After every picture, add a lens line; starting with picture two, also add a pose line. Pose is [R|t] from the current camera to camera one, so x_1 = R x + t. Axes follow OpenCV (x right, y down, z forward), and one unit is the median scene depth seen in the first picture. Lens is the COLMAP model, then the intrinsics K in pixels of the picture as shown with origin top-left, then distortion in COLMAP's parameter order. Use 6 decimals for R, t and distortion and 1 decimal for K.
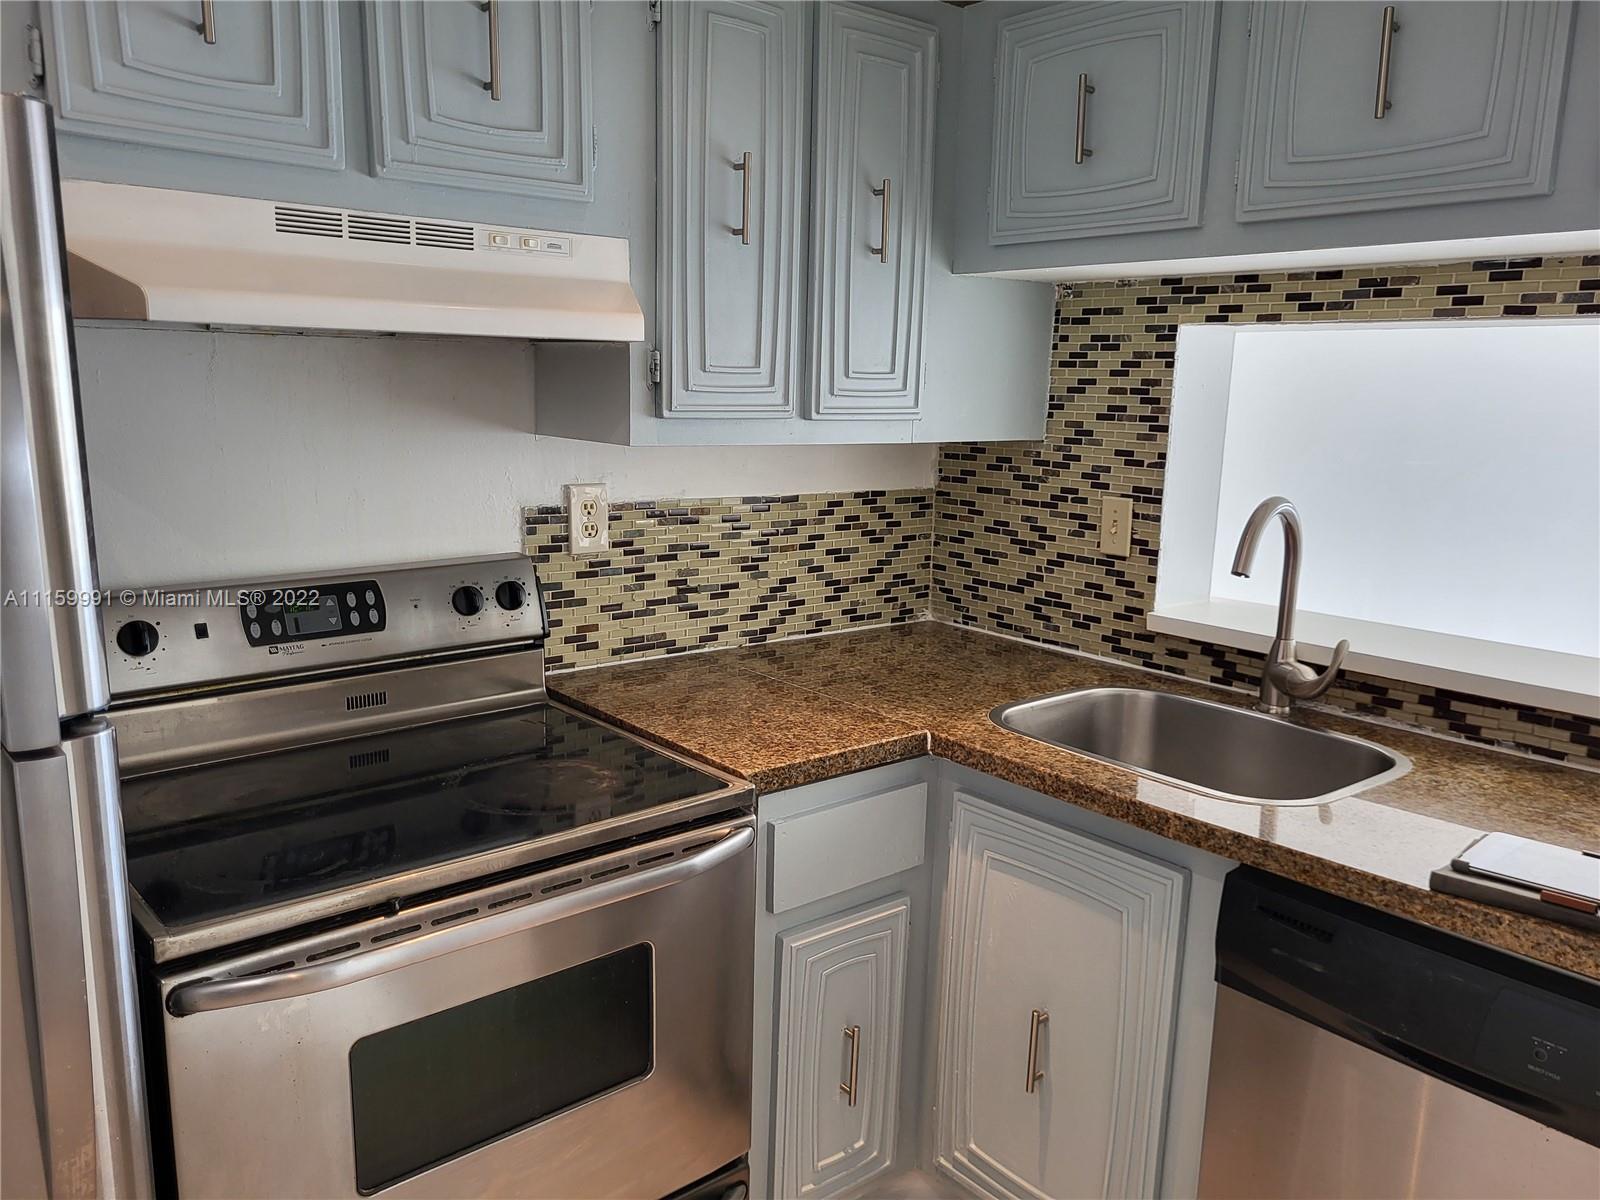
lens RADIAL K [[1199.9, 0, 796.9], [0, 1199.9, 611.2], [0, 0, 1]] dist [0.008623, -0.009880]
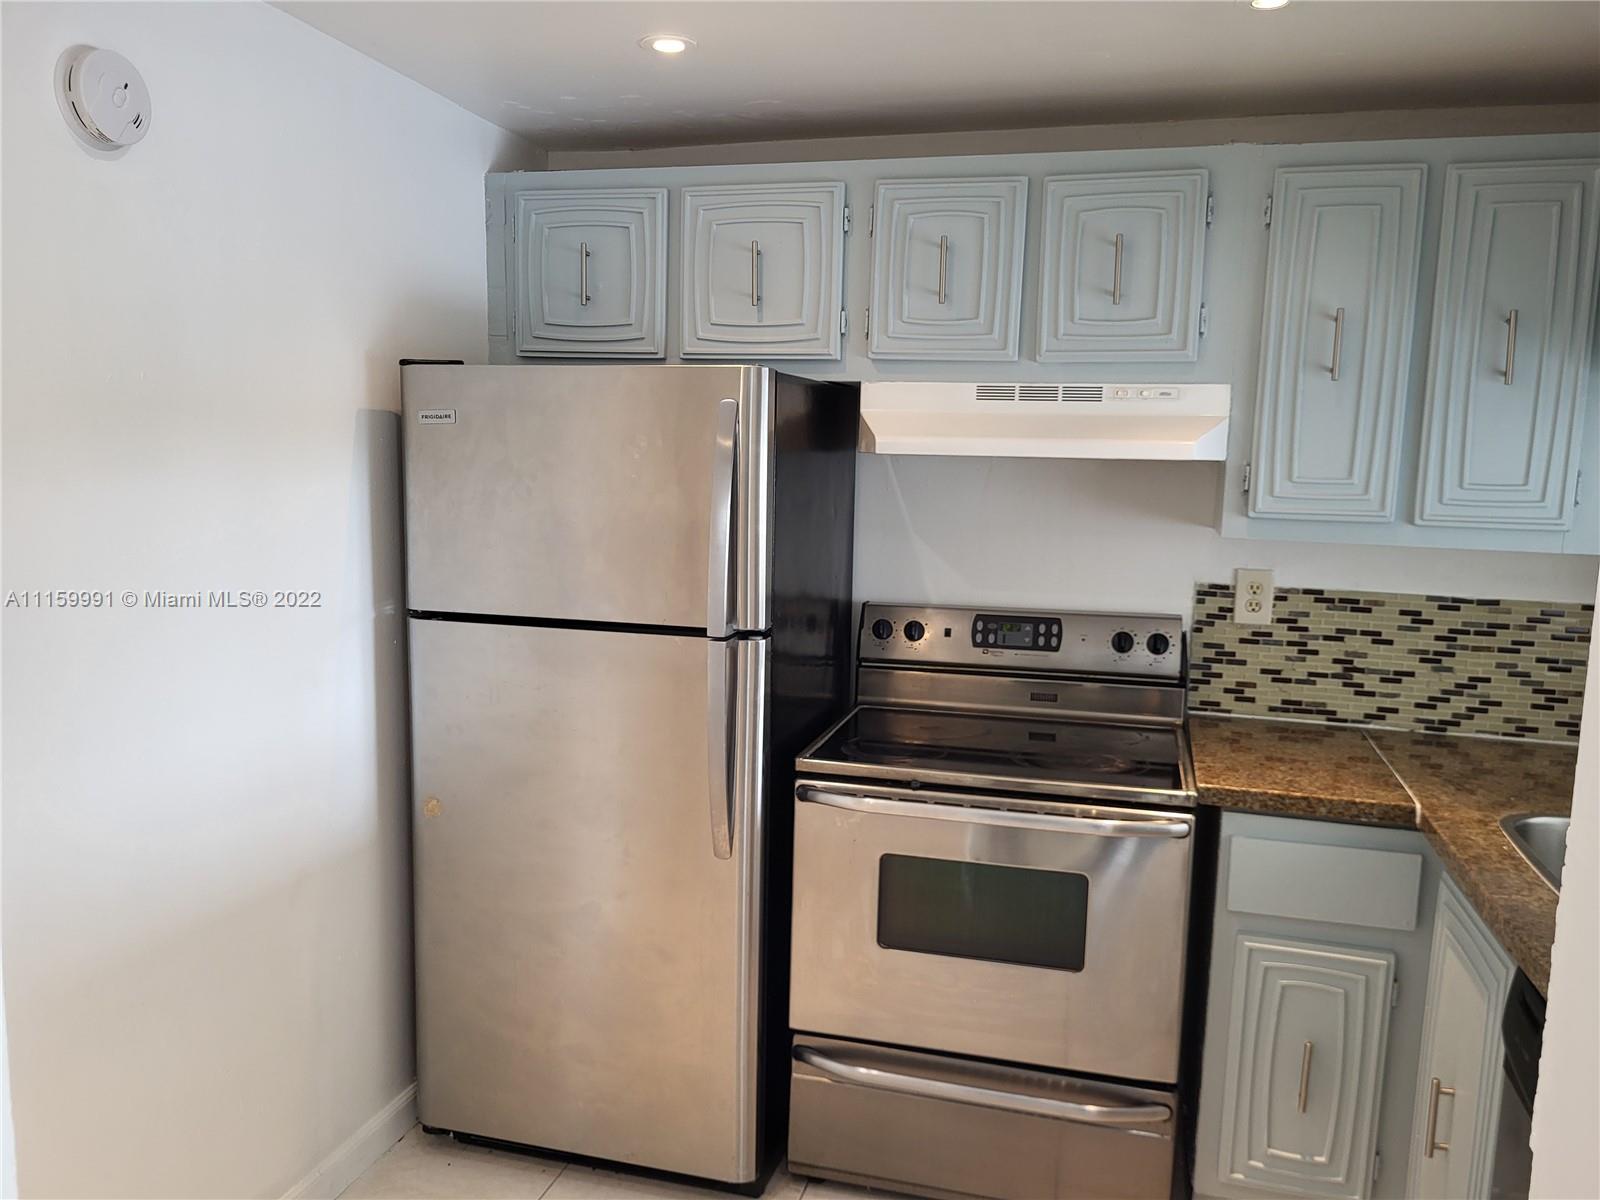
lens RADIAL K [[1199.9, 0, 796.9], [0, 1199.9, 611.2], [0, 0, 1]] dist [0.008623, -0.009880]
pose [[0.565635, 0.099082, -0.818682, 0.577657], [-0.166443, 0.986042, 0.004339, 0.011478], [0.807684, 0.133809, 0.574231, -0.101485]]
